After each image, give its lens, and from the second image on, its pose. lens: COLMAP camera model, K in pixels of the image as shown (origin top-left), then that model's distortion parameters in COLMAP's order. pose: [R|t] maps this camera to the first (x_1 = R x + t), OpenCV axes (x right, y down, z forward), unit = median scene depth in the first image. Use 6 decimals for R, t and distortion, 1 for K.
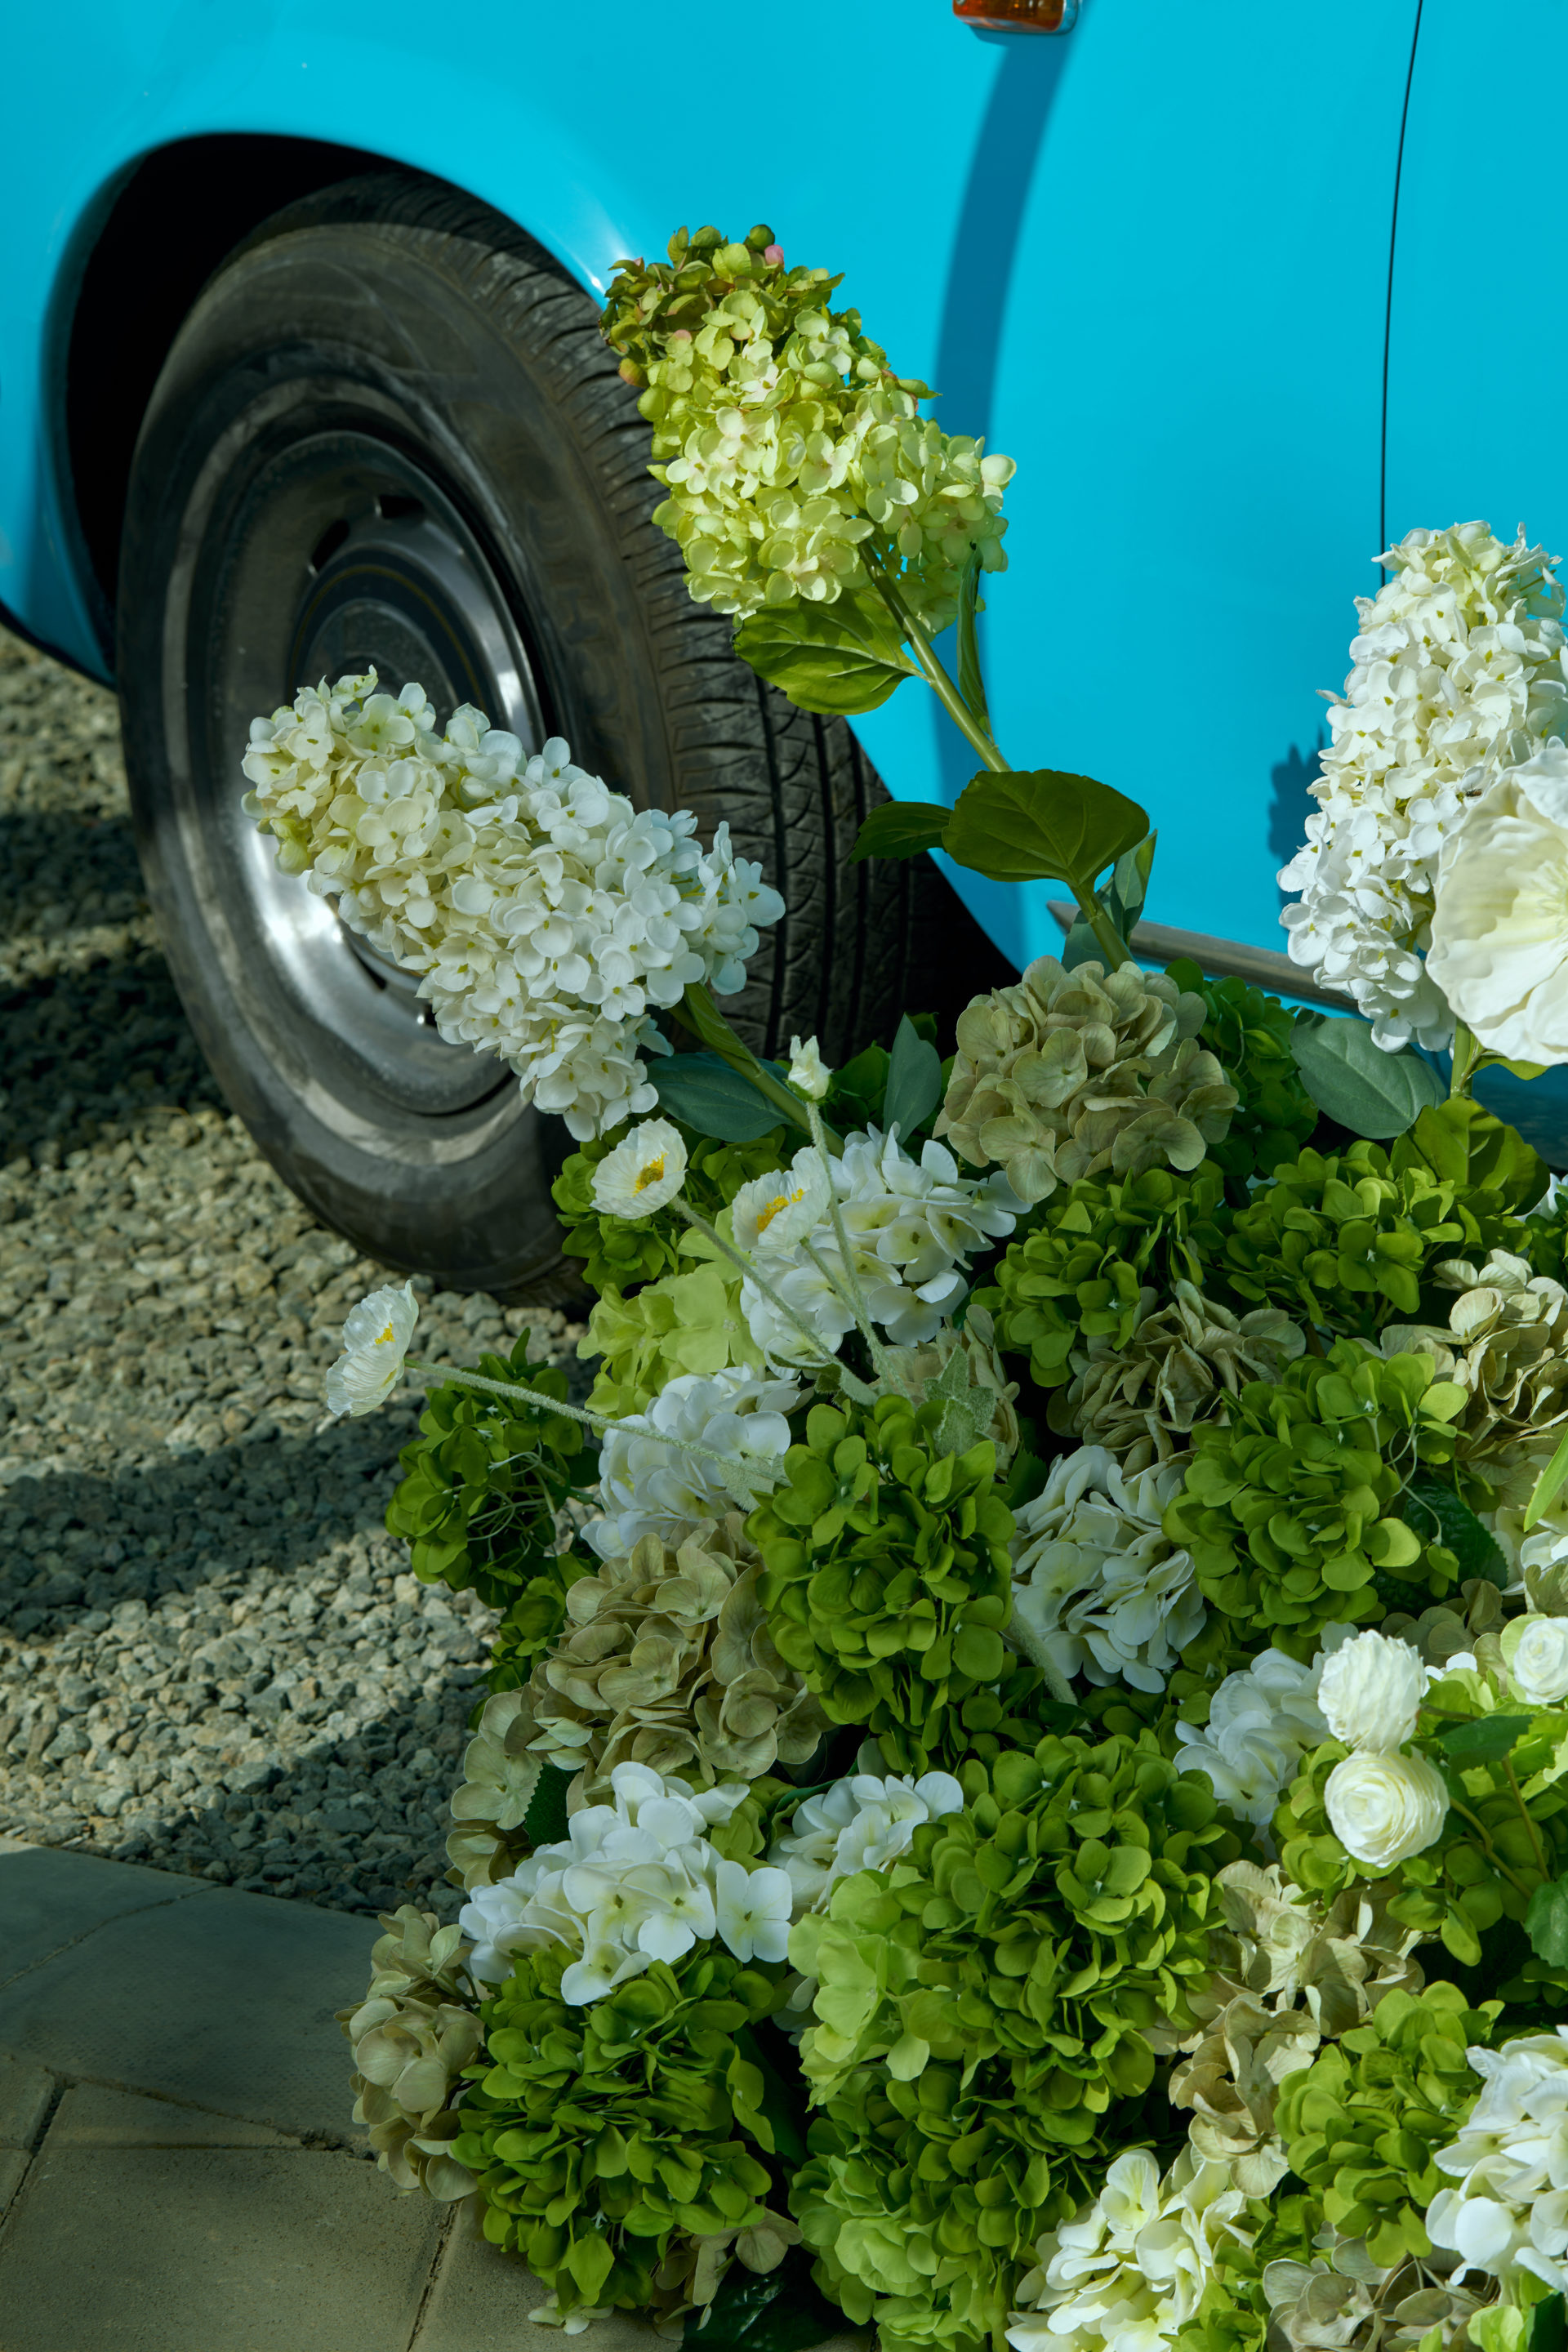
lens RADIAL K [[7215.6, 0, 791.0], [0, 7215.6, 1104.8], [0, 0, 1]] dist [0.333396, -0.552270]
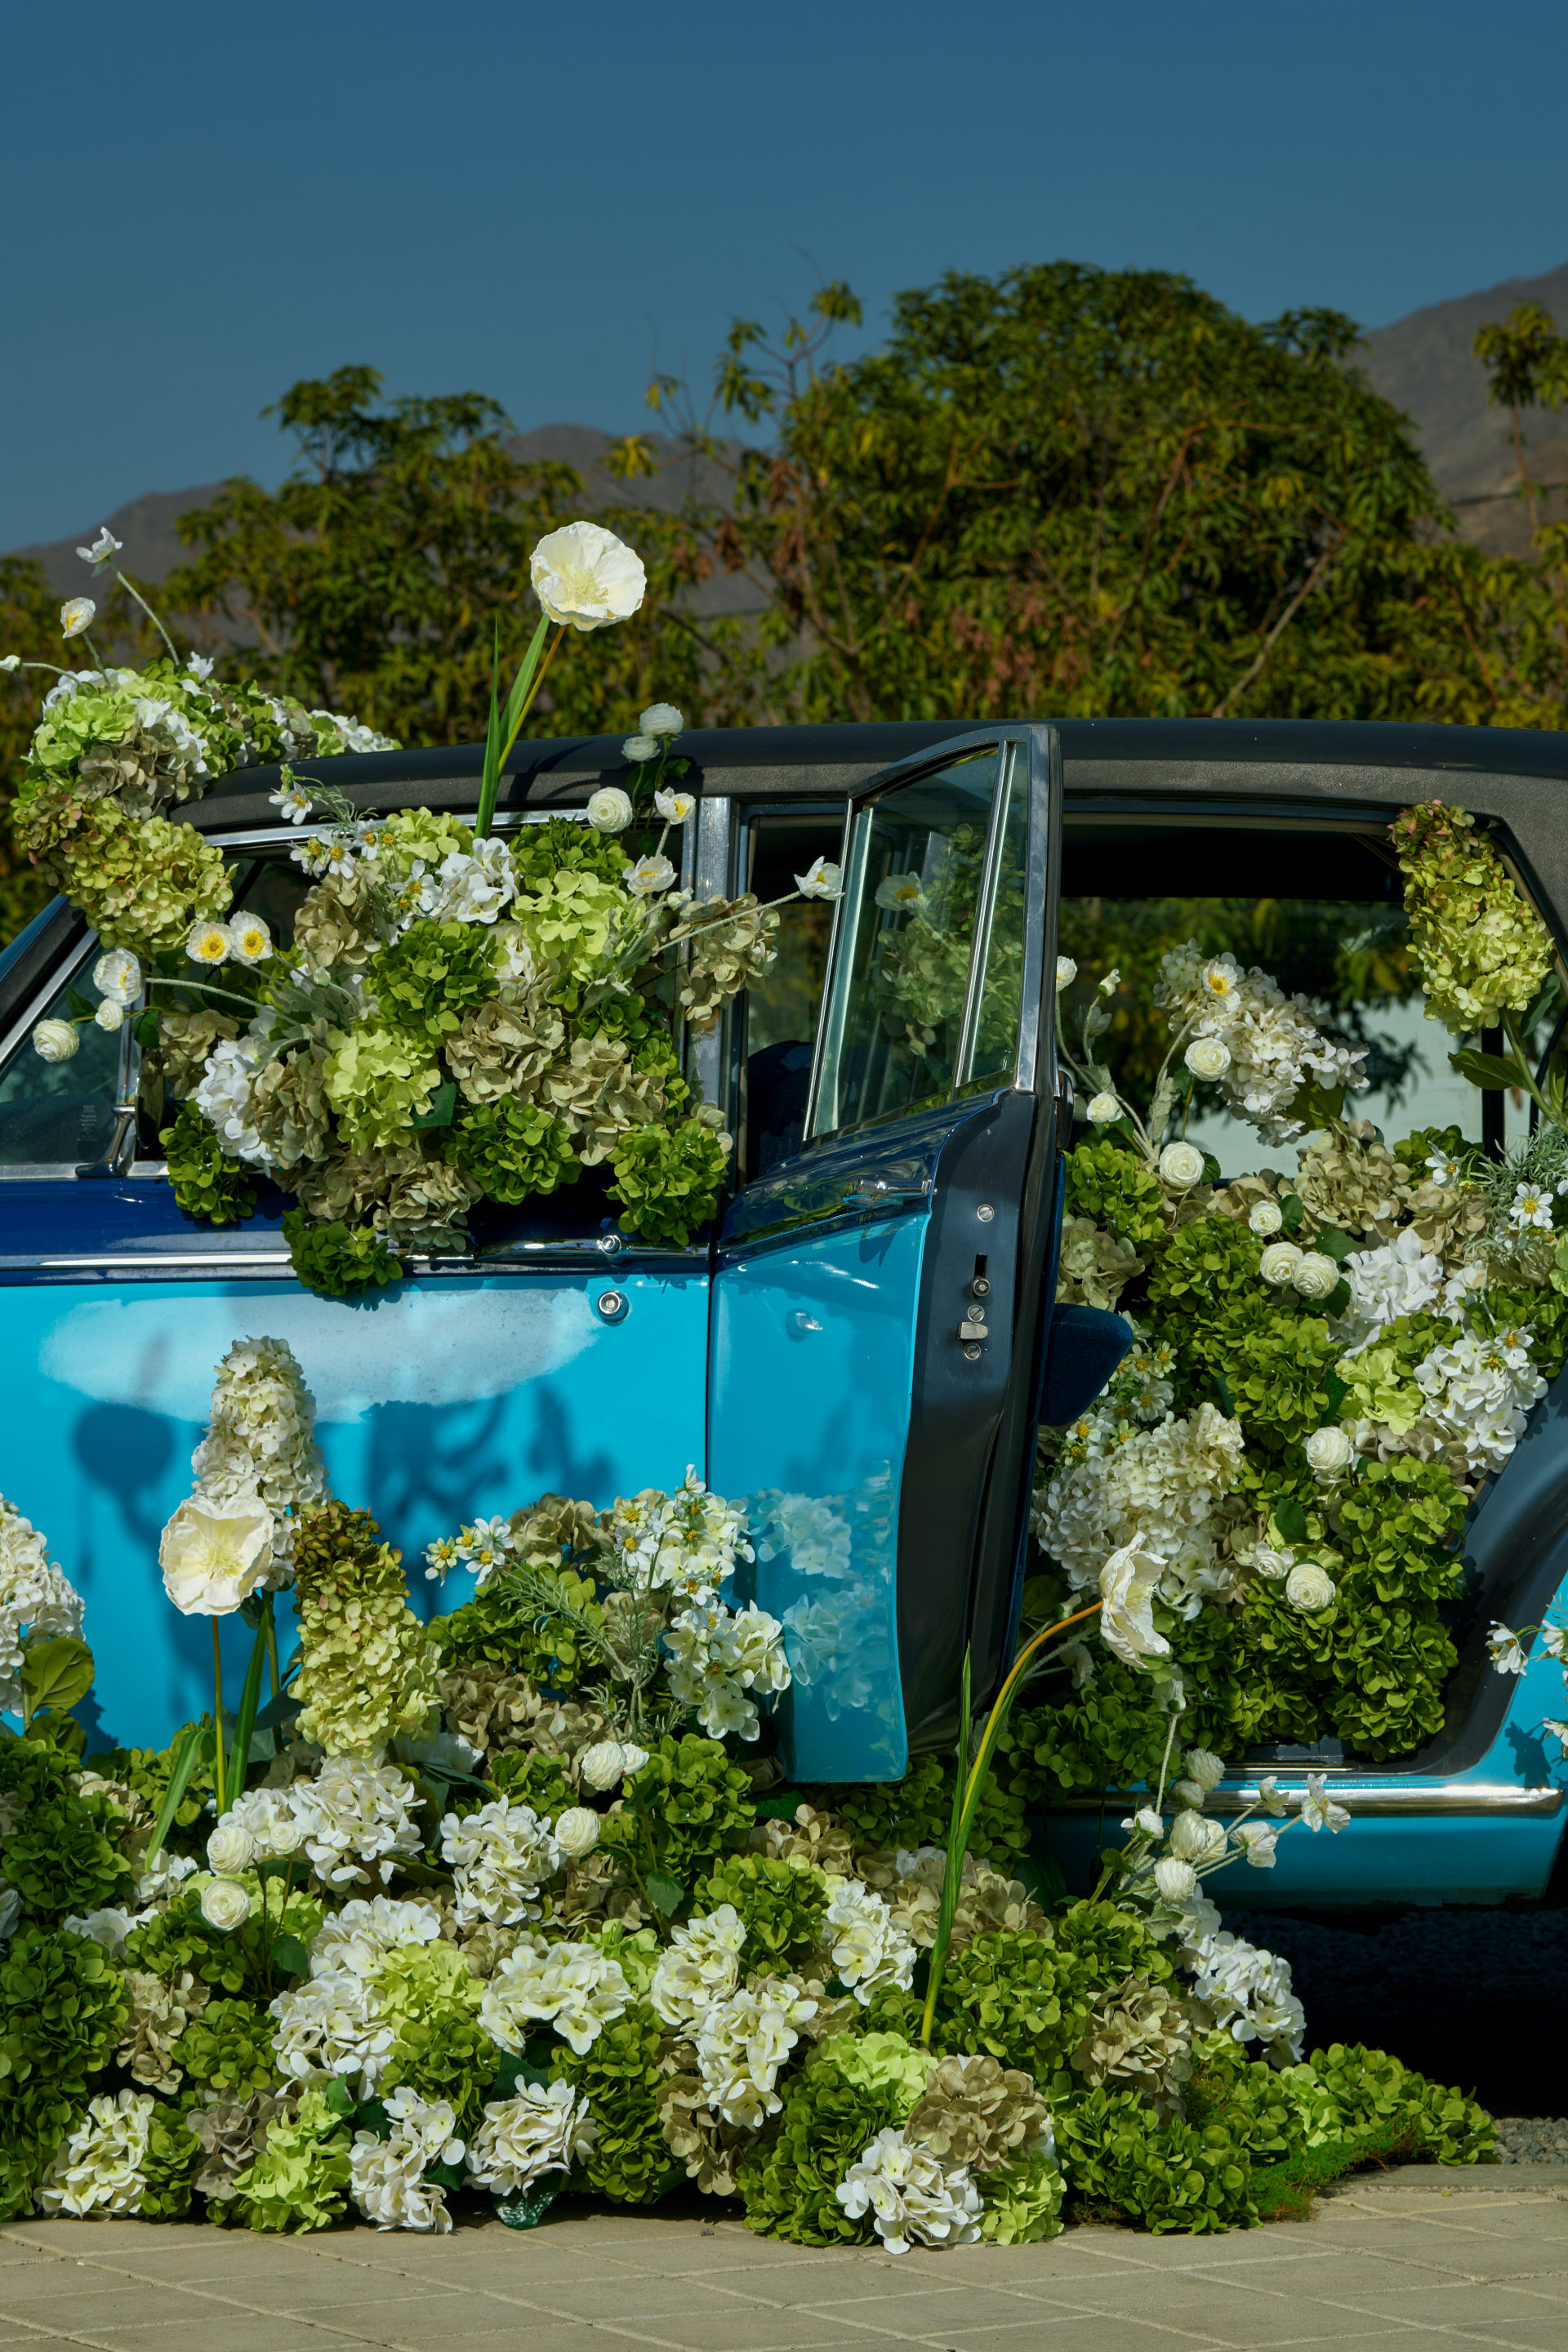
lens RADIAL K [[7215.6, 0, 791.0], [0, 7215.6, 1104.8], [0, 0, 1]] dist [0.333396, -0.552270]
pose [[0.799650, 0.031358, 0.599647, -1.165774], [0.159942, 0.951435, -0.263041, 0.485076], [-0.578773, 0.306249, 0.755799, -0.961097]]
